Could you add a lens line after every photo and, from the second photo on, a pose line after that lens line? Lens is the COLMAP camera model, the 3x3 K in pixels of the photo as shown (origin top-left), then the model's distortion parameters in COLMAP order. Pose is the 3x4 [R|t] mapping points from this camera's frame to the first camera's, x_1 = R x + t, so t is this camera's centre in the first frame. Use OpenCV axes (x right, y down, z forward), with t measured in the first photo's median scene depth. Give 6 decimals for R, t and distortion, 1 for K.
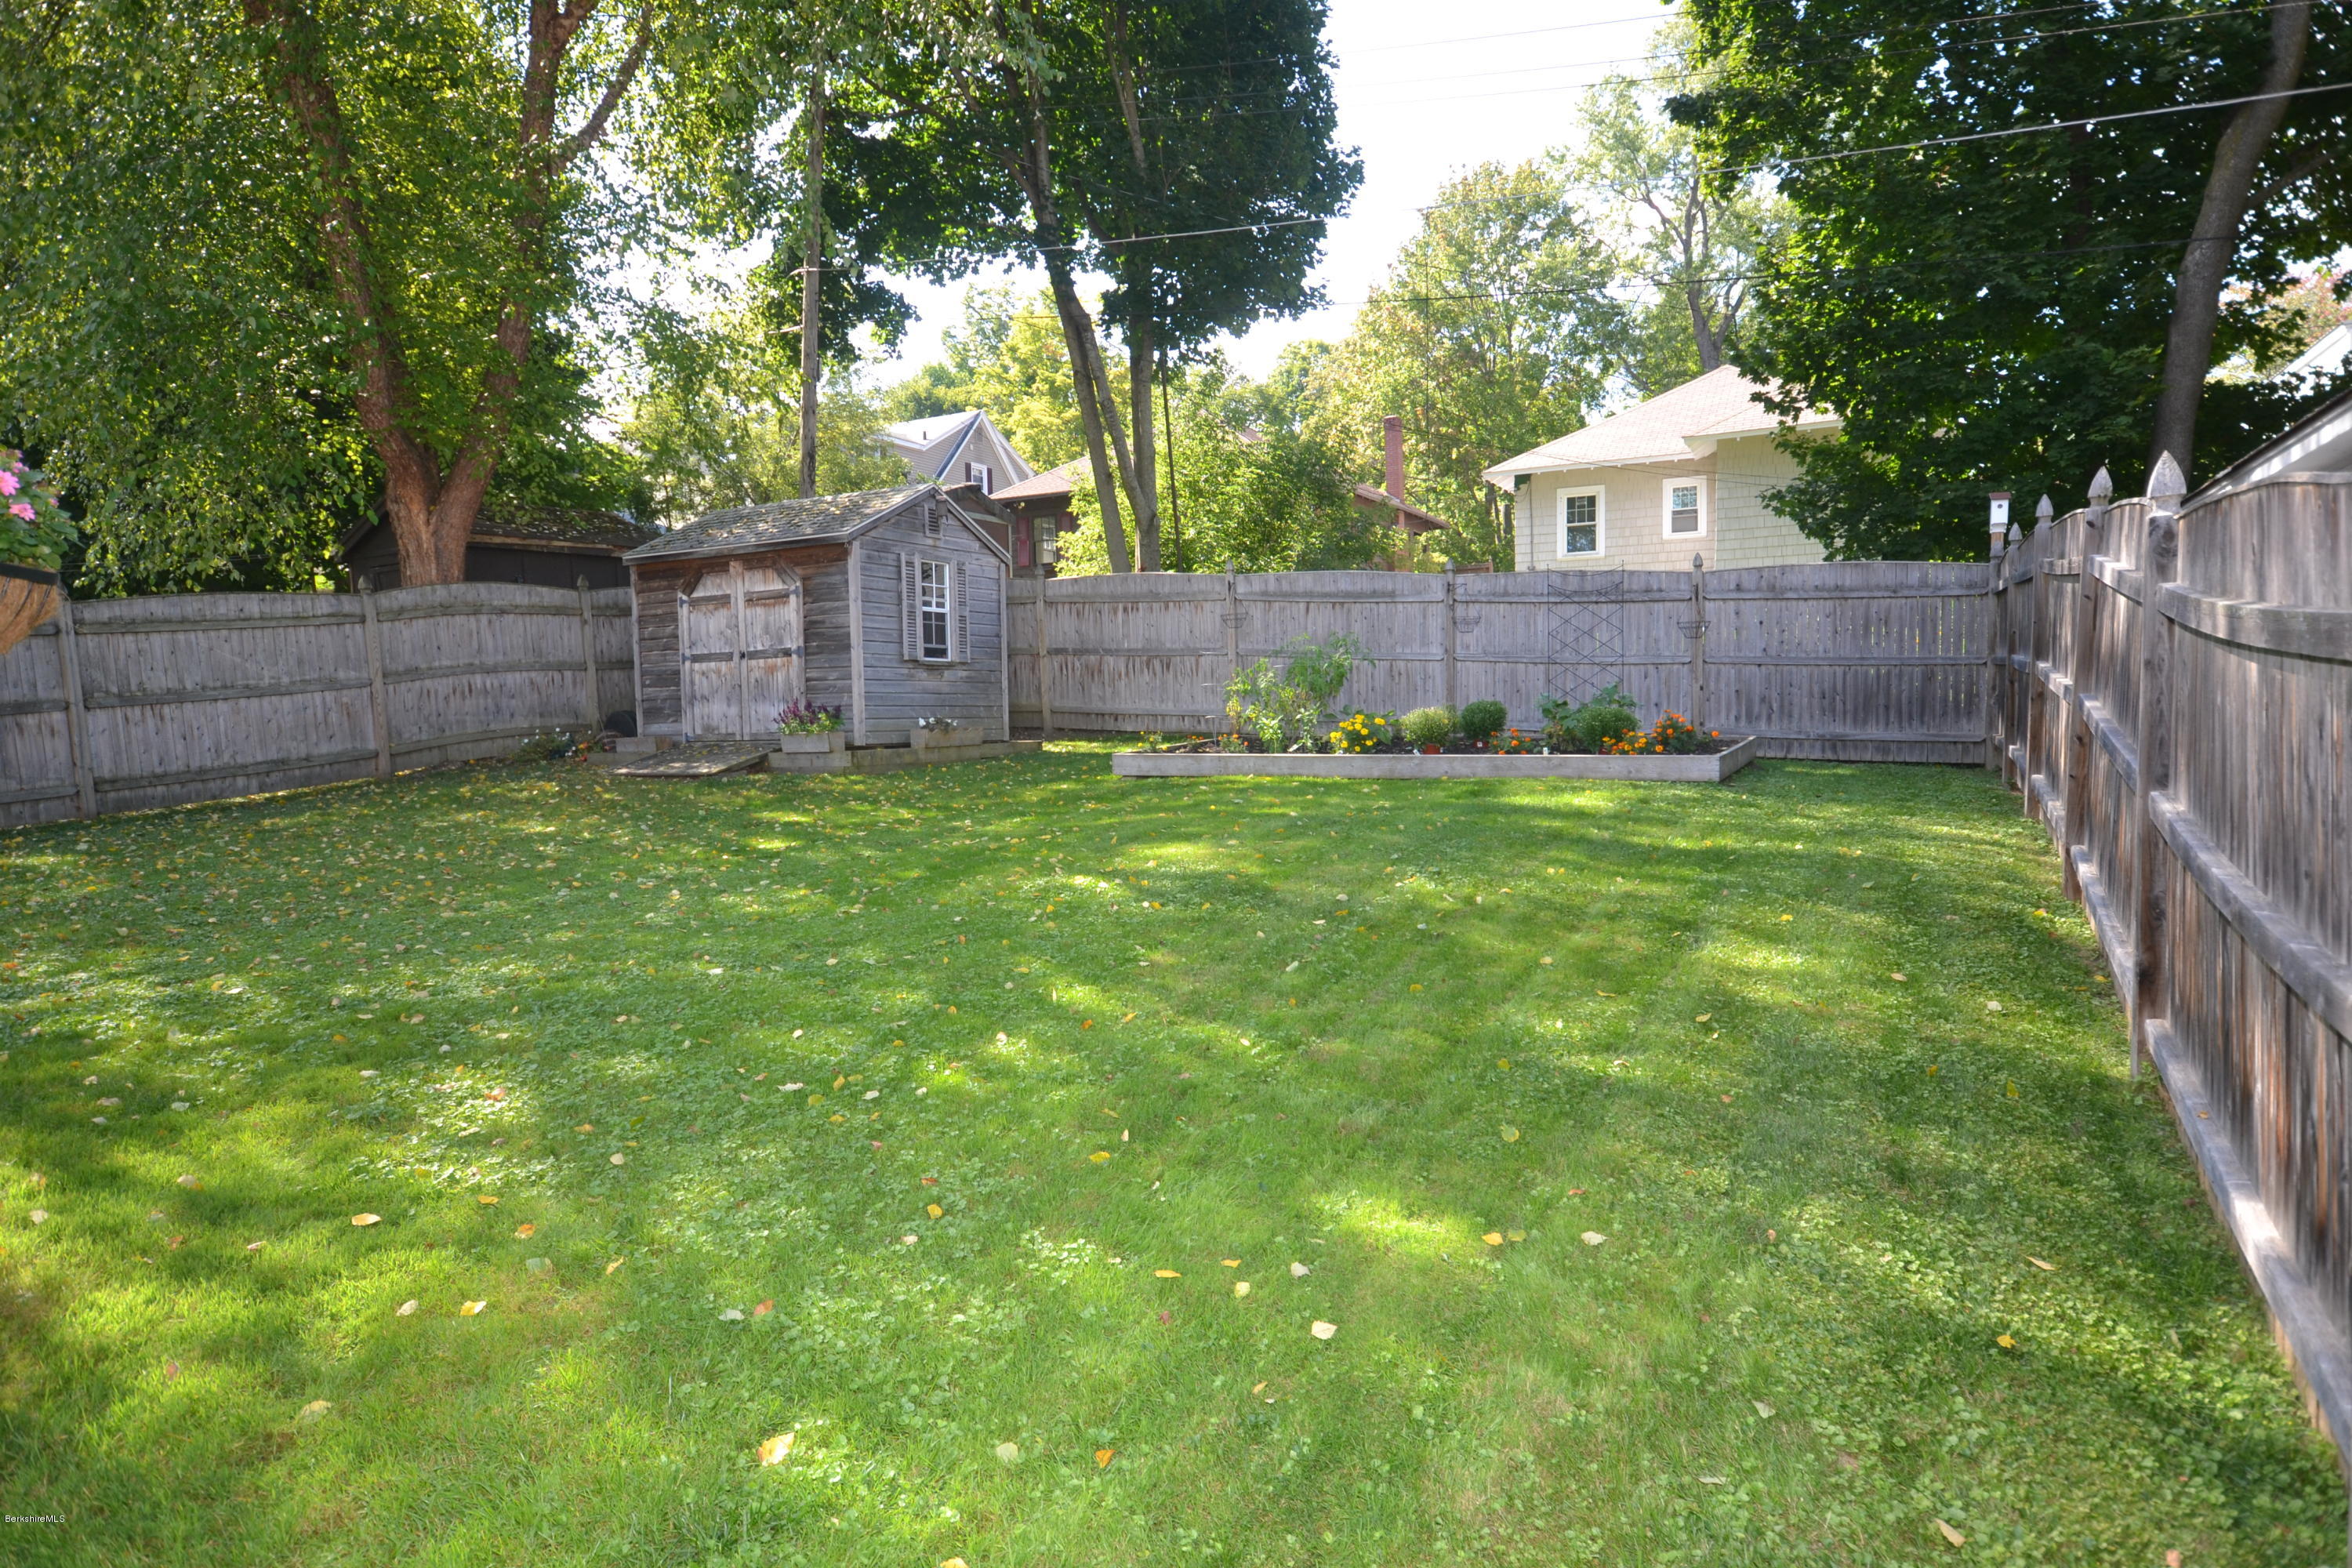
lens RADIAL K [[1359.2, 0, 1188.2], [0, 1359.2, 820.4], [0, 0, 1]] dist [0.001910, 0.000937]
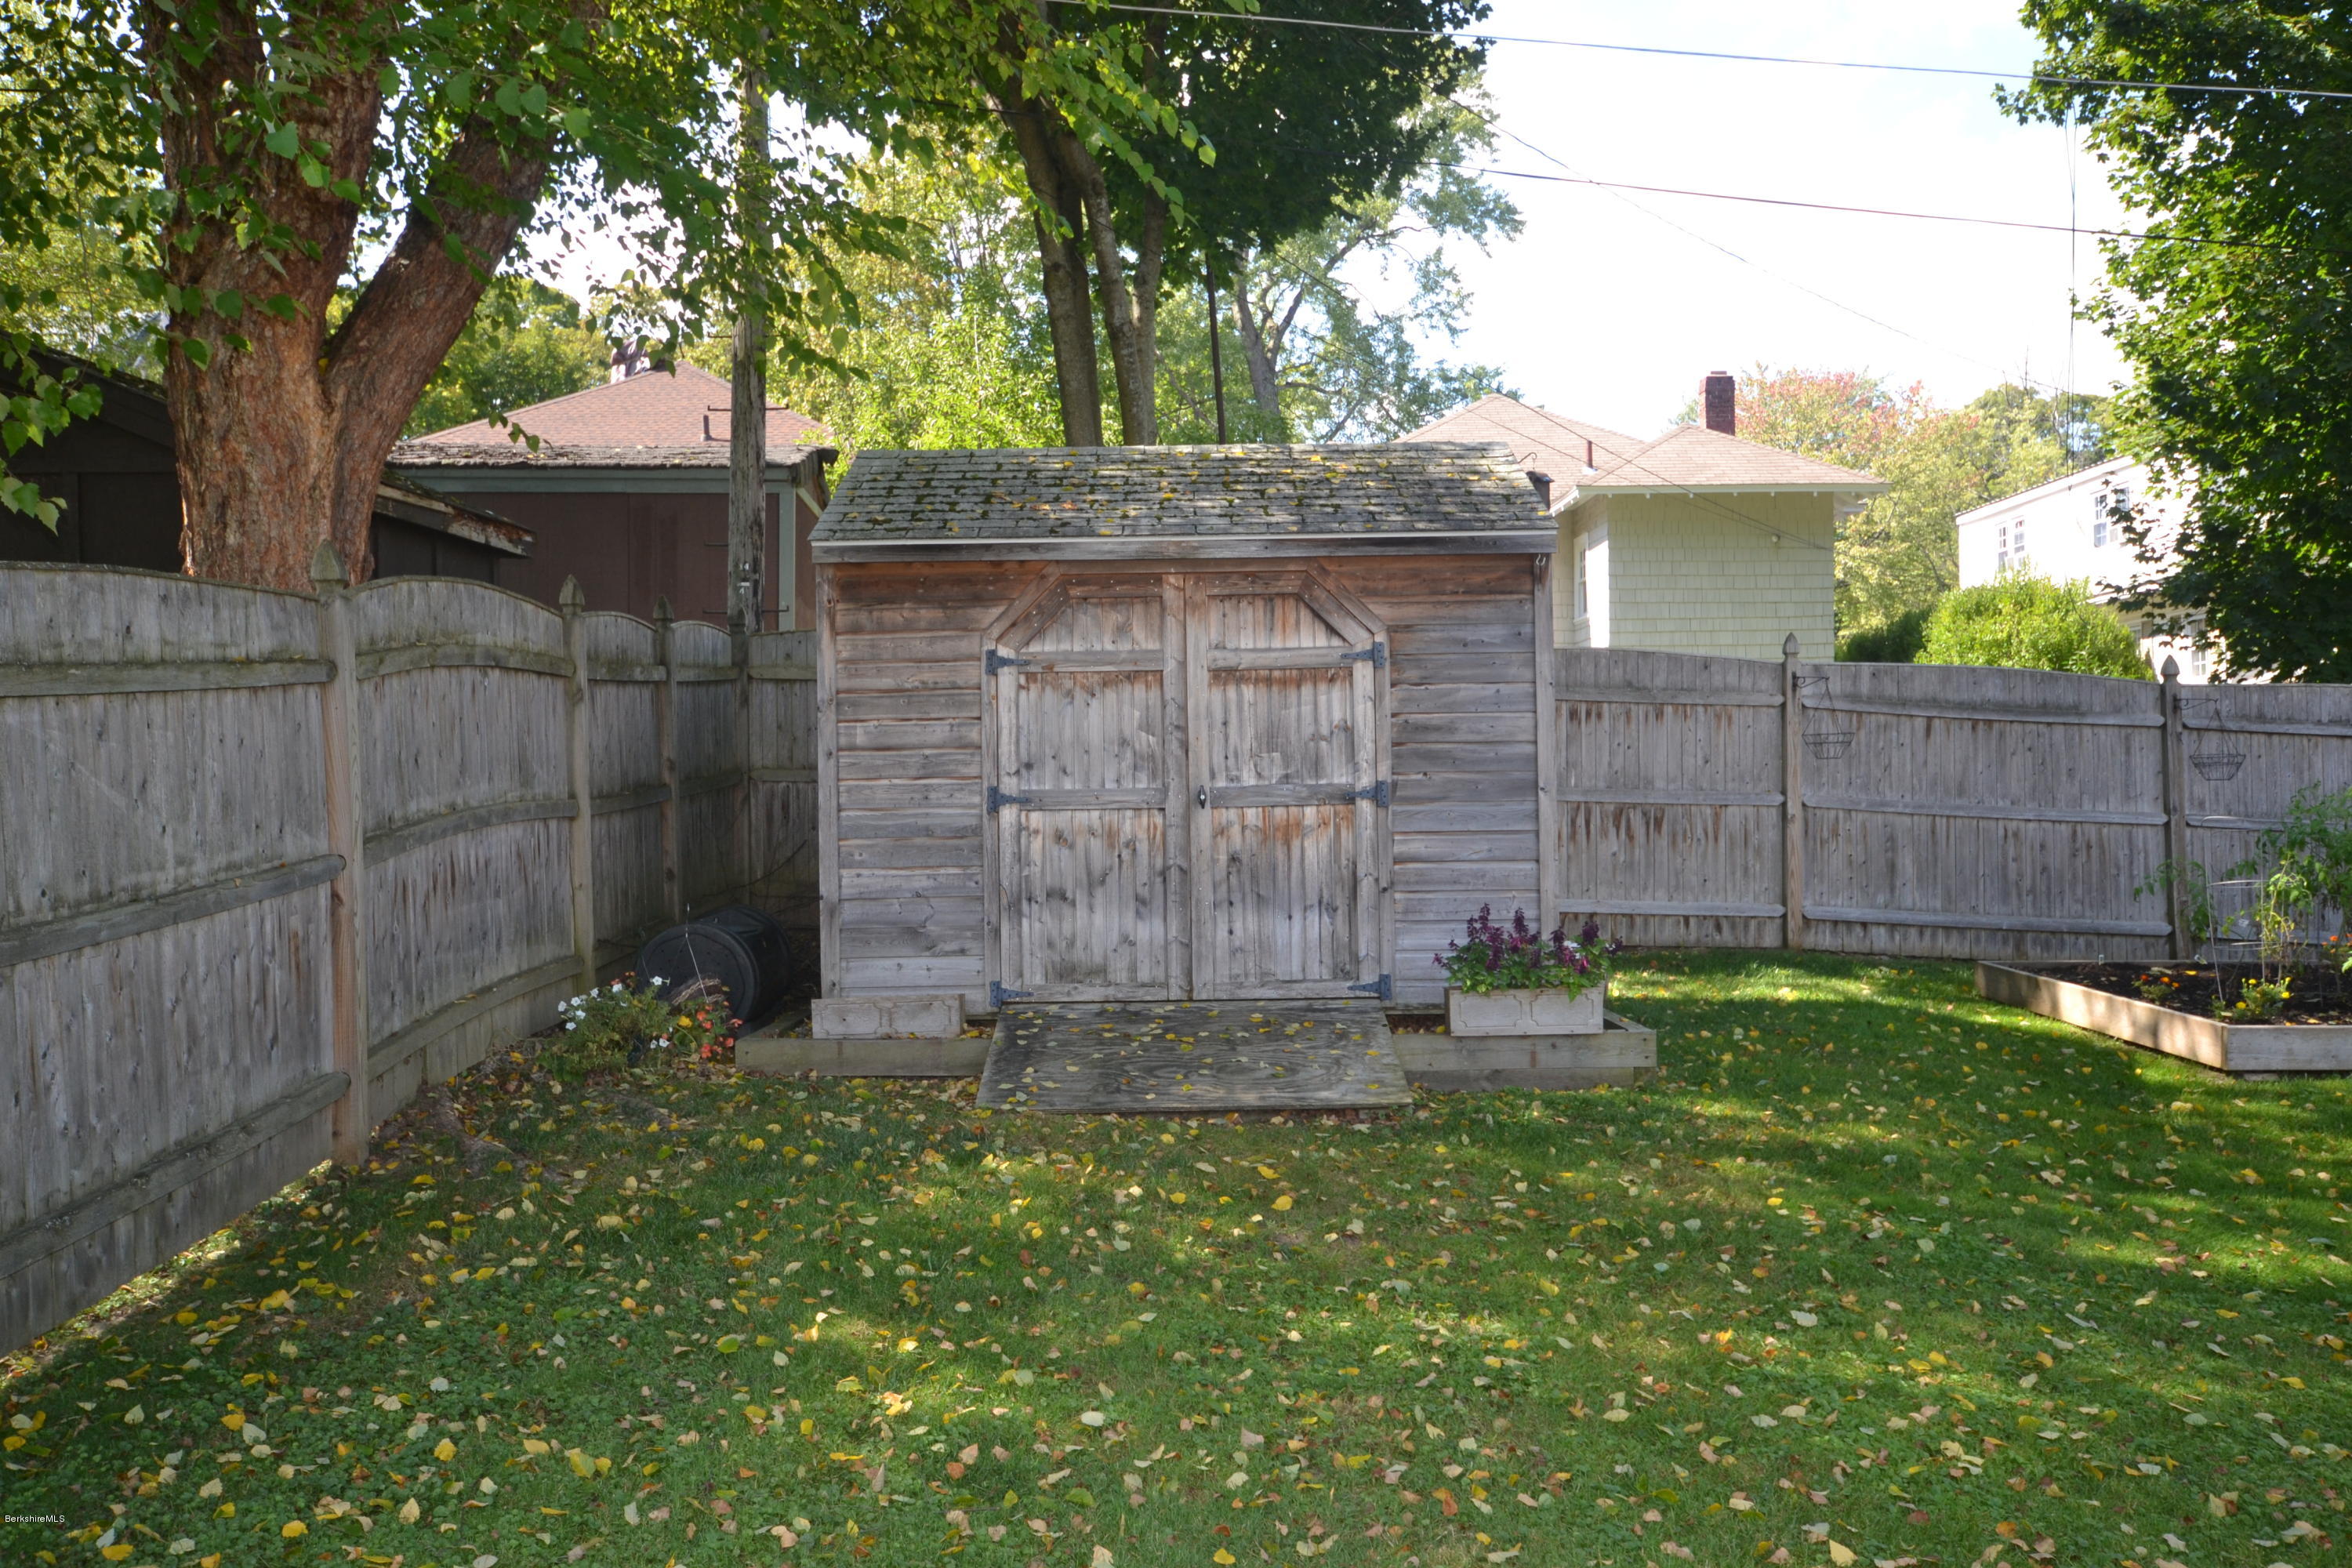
lens RADIAL K [[1917.2, 0, 1176.0], [0, 1917.2, 784.0], [0, 0, 1]] dist [0.036313, -0.000397]
pose [[0.877160, 0.020772, 0.479749, -0.605388], [0.032733, 0.994154, -0.102893, -0.062963], [-0.479081, 0.105958, 0.871352, 0.472630]]
